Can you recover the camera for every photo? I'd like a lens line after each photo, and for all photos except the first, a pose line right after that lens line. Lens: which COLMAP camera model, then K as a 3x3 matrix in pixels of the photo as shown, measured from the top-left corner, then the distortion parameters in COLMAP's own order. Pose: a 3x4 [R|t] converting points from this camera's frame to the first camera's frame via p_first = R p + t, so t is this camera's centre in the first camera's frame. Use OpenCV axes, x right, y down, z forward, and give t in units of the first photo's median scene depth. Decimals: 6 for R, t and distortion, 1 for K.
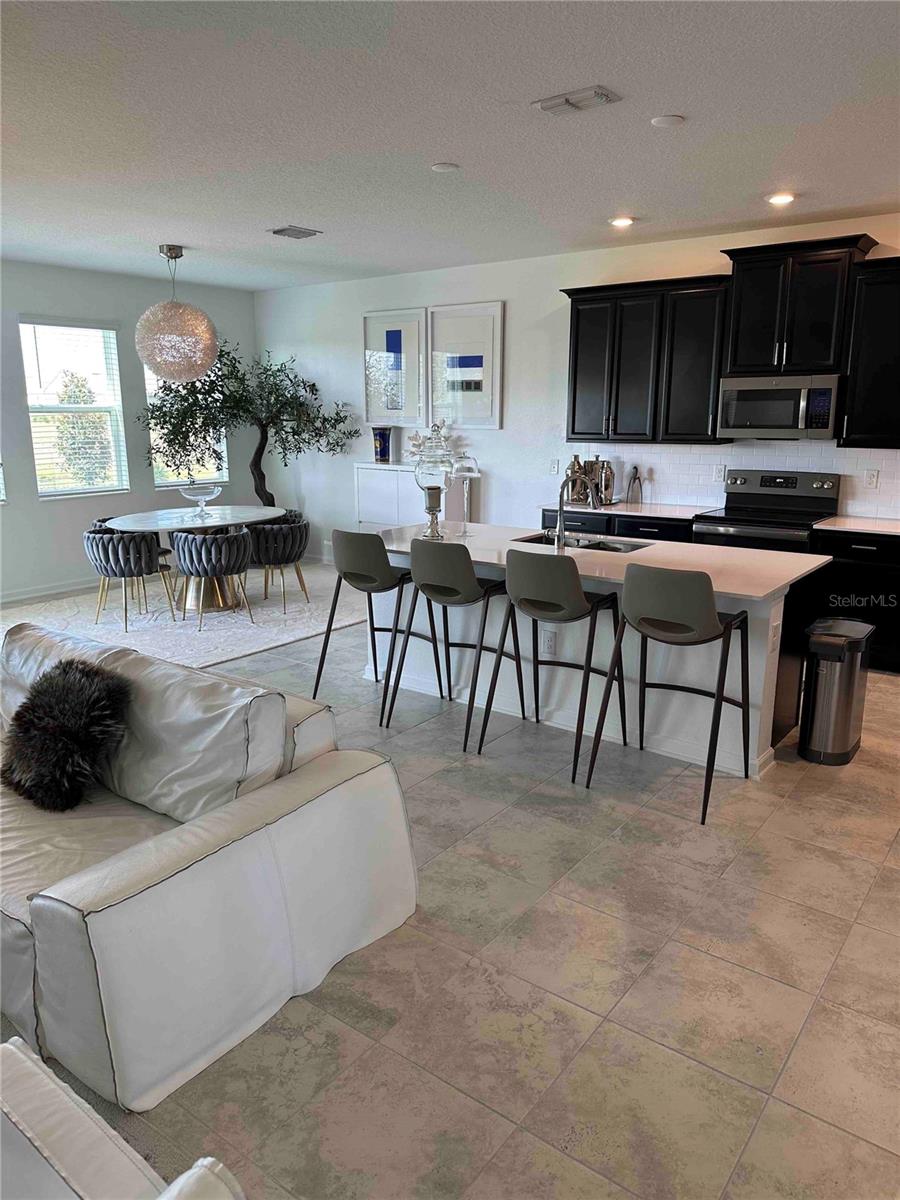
lens RADIAL K [[841.8, 0, 450.0], [0, 841.8, 600.0], [0, 0, 1]] dist [0.077106, -0.004574]
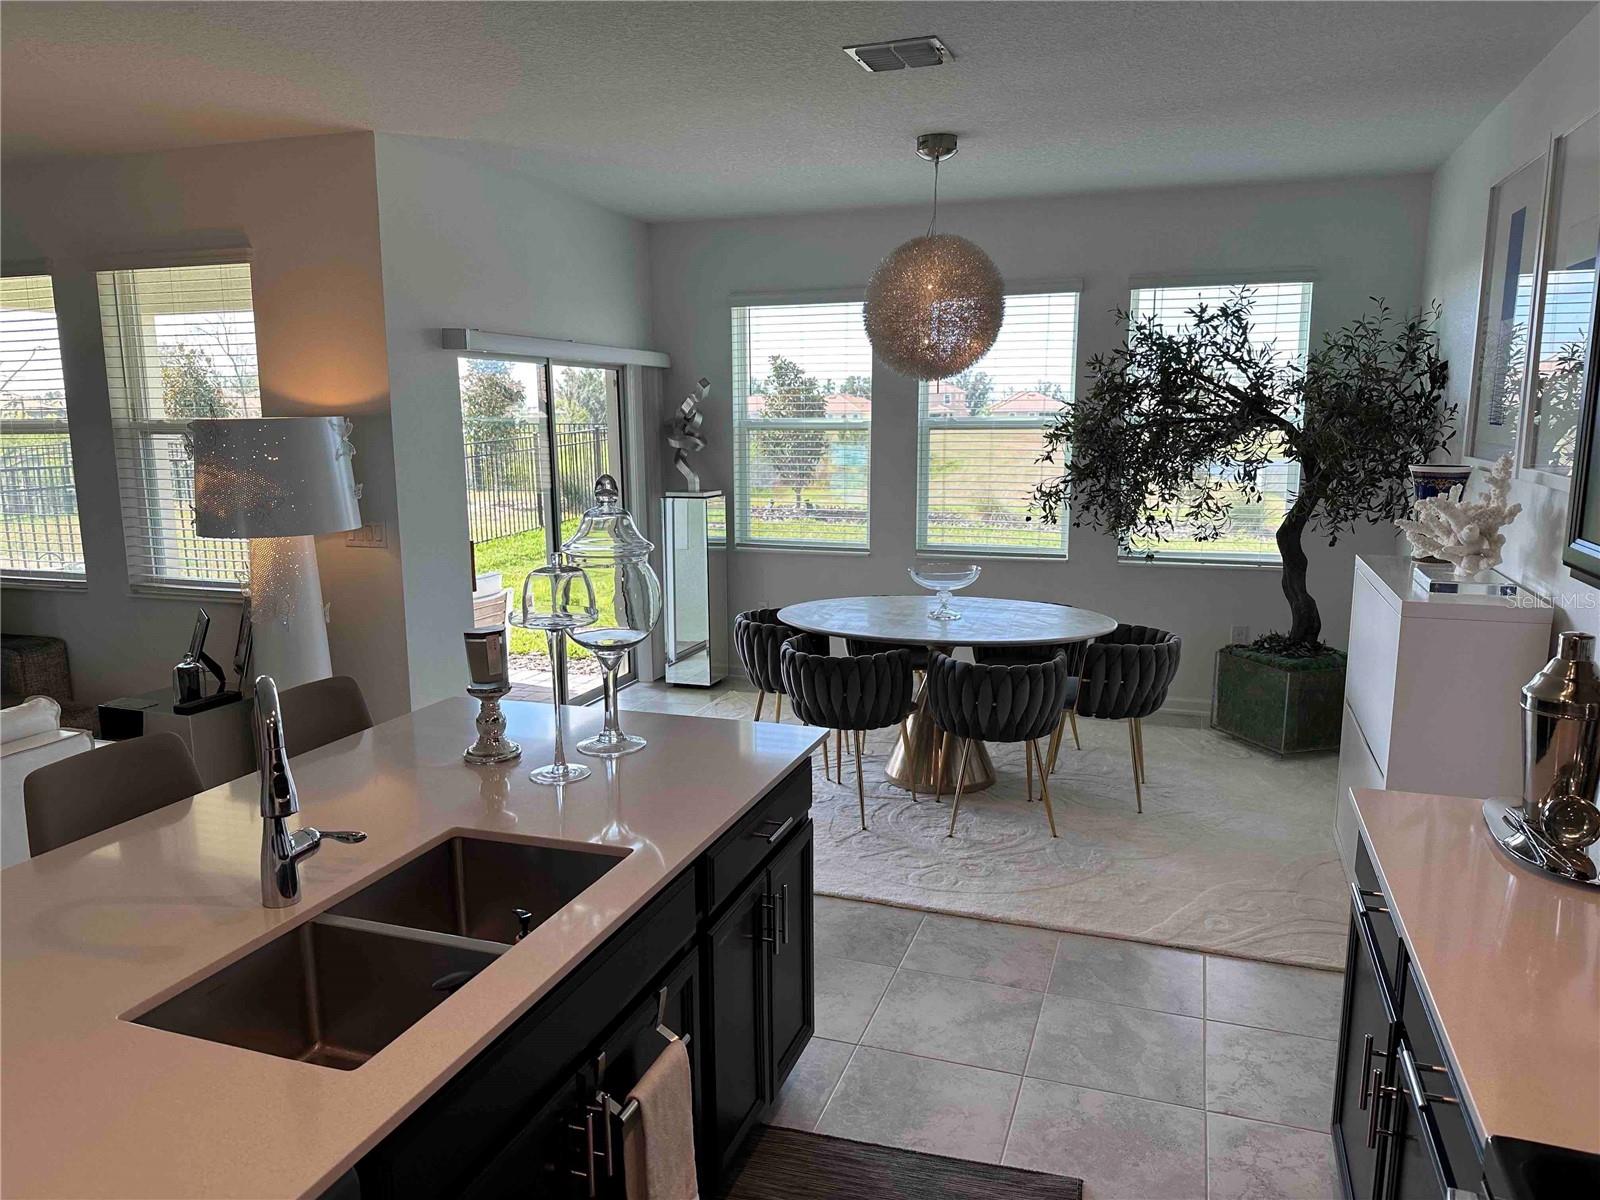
lens RADIAL K [[1122.4, 0, 800.0], [0, 1122.4, 600.0], [0, 0, 1]] dist [0.077106, -0.004574]
pose [[0.291917, 0.155909, -0.943651, 0.391614], [-0.207105, 0.973520, 0.096777, -0.170608], [0.933751, 0.167184, 0.316477, 0.732755]]
